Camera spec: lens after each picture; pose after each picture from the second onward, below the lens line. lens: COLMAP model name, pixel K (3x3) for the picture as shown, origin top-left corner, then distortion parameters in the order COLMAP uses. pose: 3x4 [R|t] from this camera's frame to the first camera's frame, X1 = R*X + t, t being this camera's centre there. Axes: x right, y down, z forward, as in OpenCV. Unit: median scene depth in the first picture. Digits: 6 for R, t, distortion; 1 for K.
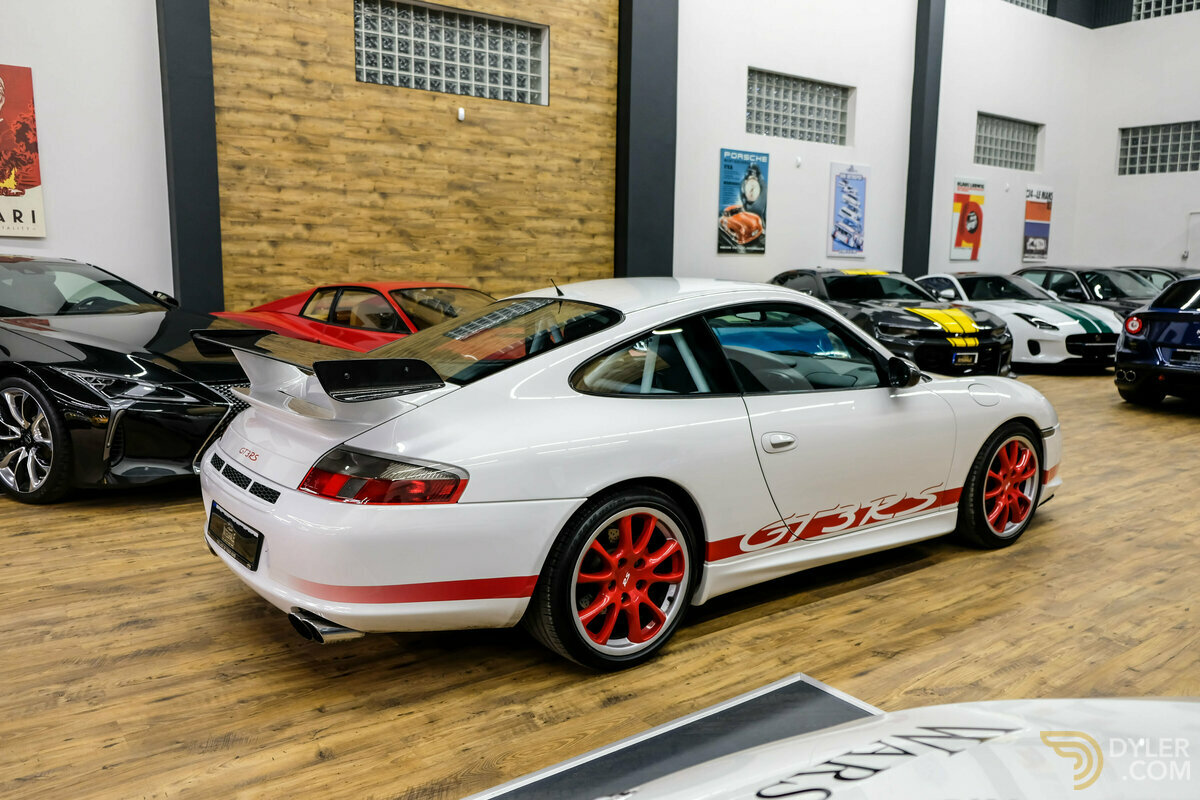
lens RADIAL K [[938.2, 0, 615.3], [0, 938.2, 409.1], [0, 0, 1]] dist [-0.035559, 0.034339]
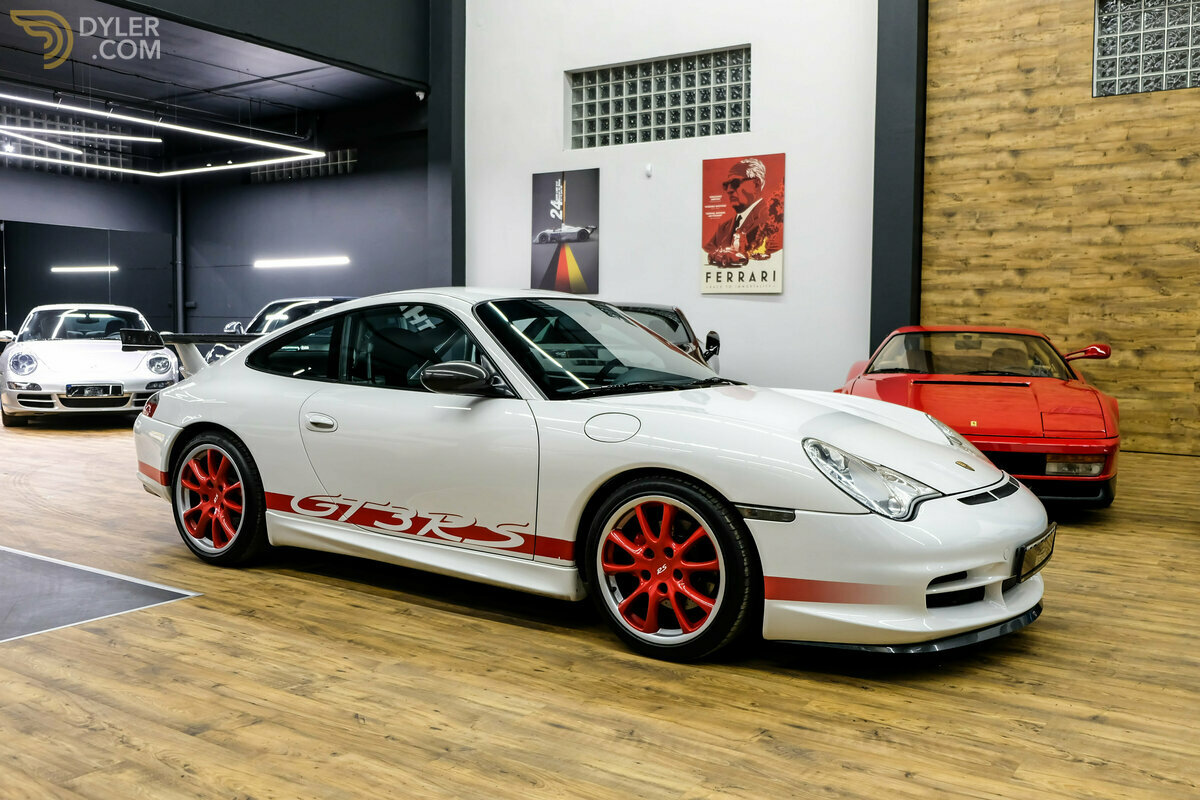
lens RADIAL K [[1084.3, 0, 596.0], [0, 1084.3, 404.6], [0, 0, 1]] dist [-0.018986, 0.005650]
pose [[0.312083, 0.054978, -0.948463, 0.521253], [-0.152594, 0.988264, 0.007076, -0.015872], [0.937720, 0.142521, 0.316810, 0.309205]]
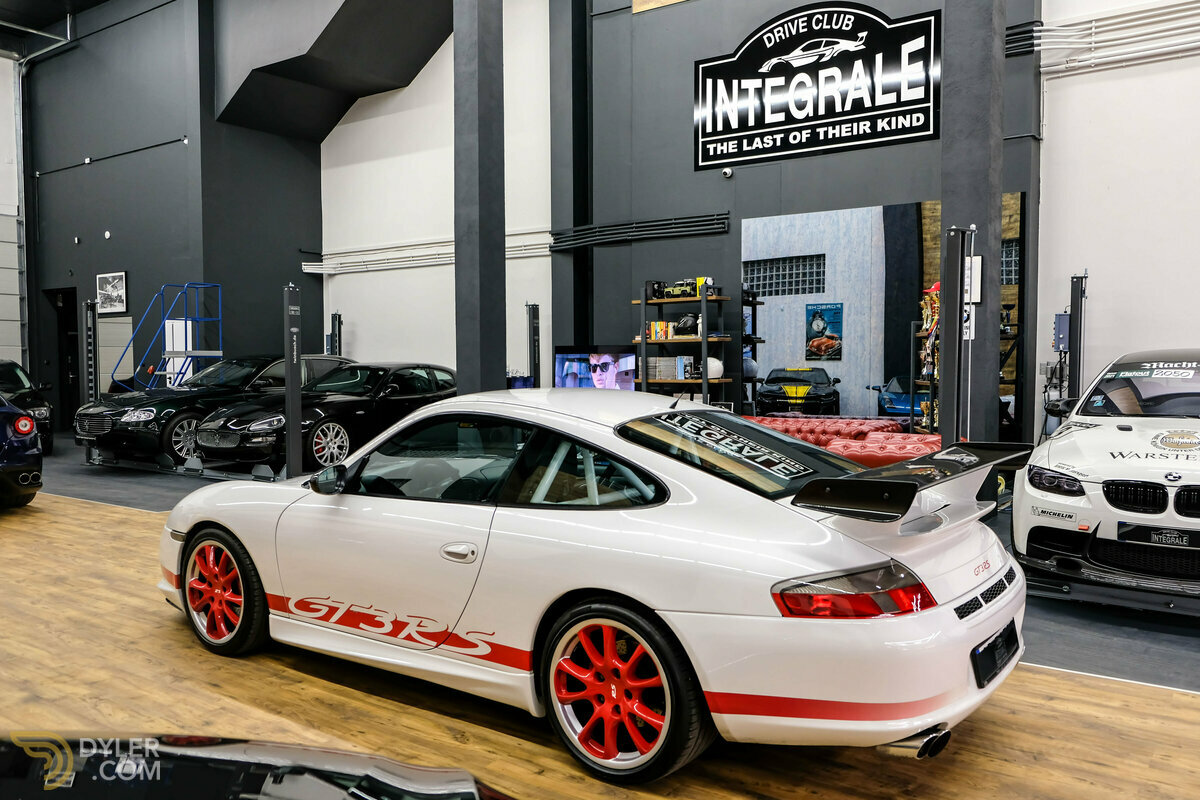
lens RADIAL K [[938.2, 0, 638.6], [0, 938.2, 388.3], [0, 0, 1]] dist [-0.035559, 0.034339]
pose [[-0.301891, -0.040457, 0.952484, -0.389837], [0.143702, 0.985752, 0.087417, -0.090146], [-0.942450, 0.163265, -0.291776, 0.506252]]
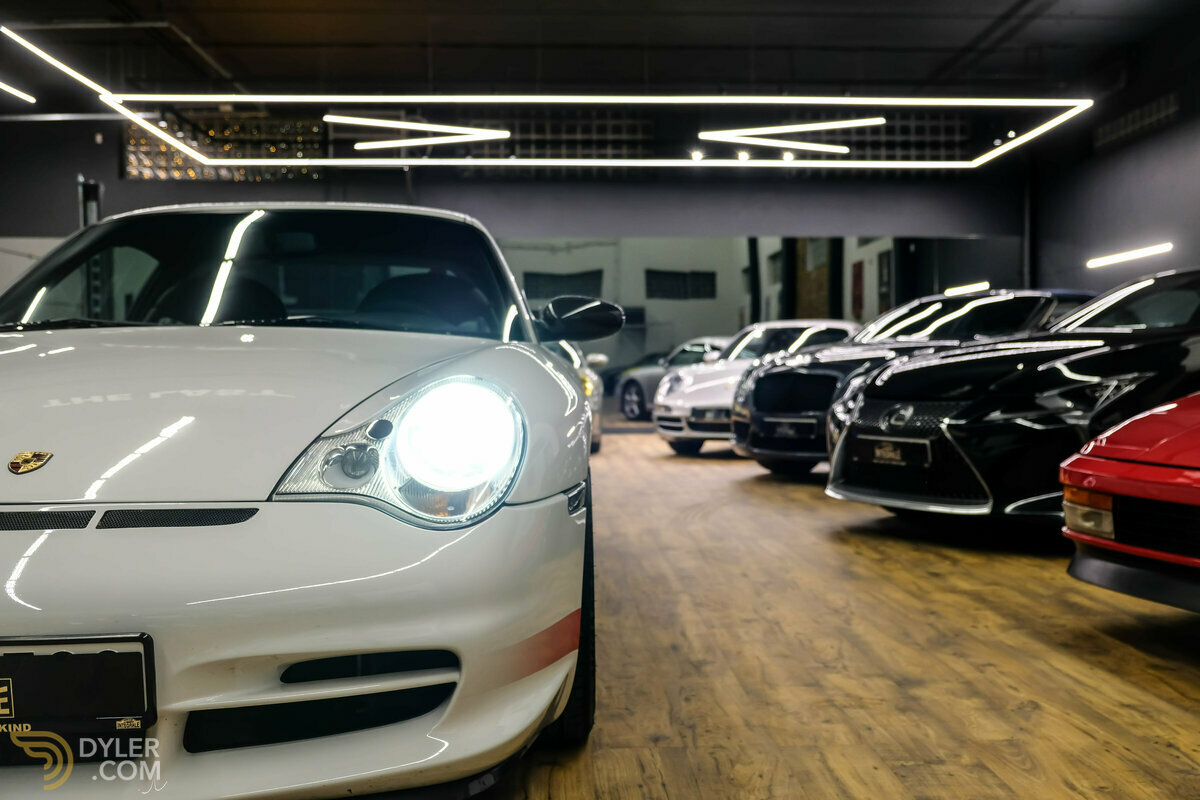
lens RADIAL K [[1324.9, 0, 602.2], [0, 1324.9, 397.1], [0, 0, 1]] dist [-0.002957, 0.000000]
pose [[-0.590009, -0.001015, -0.807396, 0.343253], [-0.128606, 0.987350, 0.092737, -0.054350], [0.797088, 0.158552, -0.582676, 0.765738]]
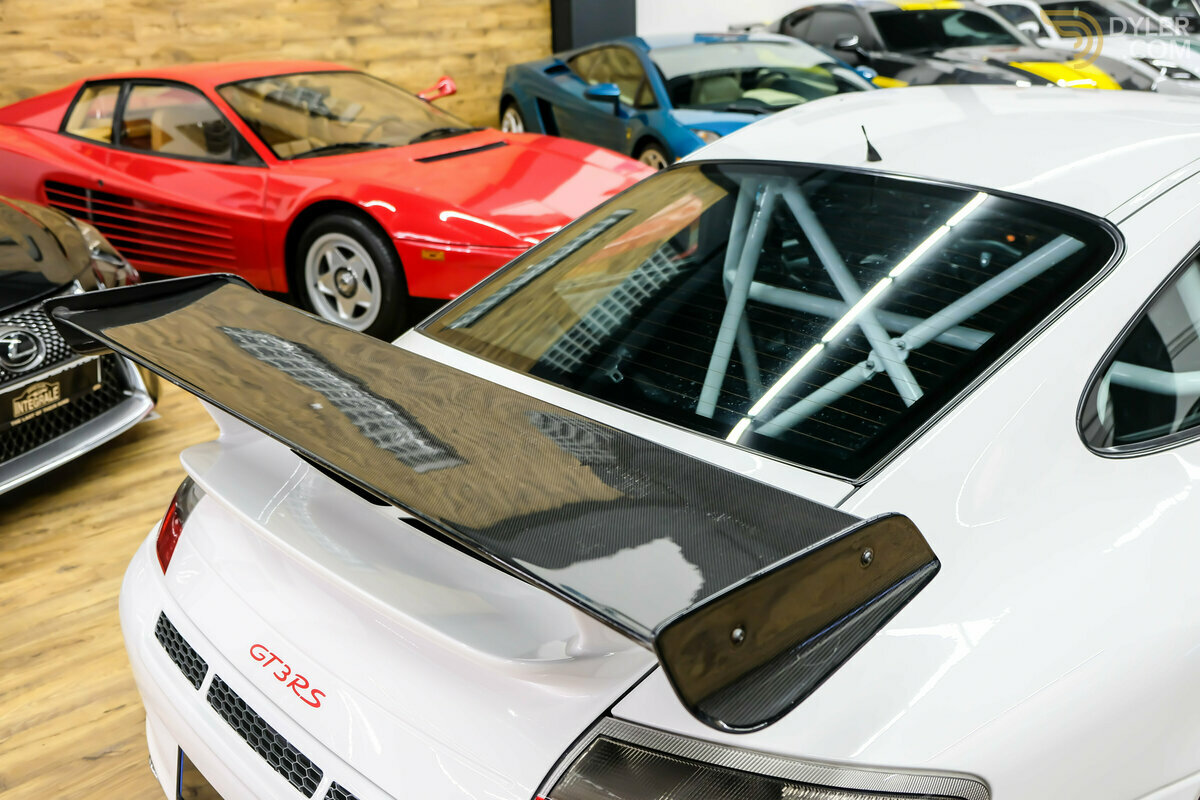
lens RADIAL K [[1139.6, 0, 617.8], [0, 1139.6, 393.1], [0, 0, 1]] dist [0.016417, 0.000000]
pose [[0.993655, -0.067971, 0.089610, -0.055329], [0.049385, 0.979491, 0.195342, -0.051424], [-0.101050, -0.189677, 0.976633, 0.194707]]
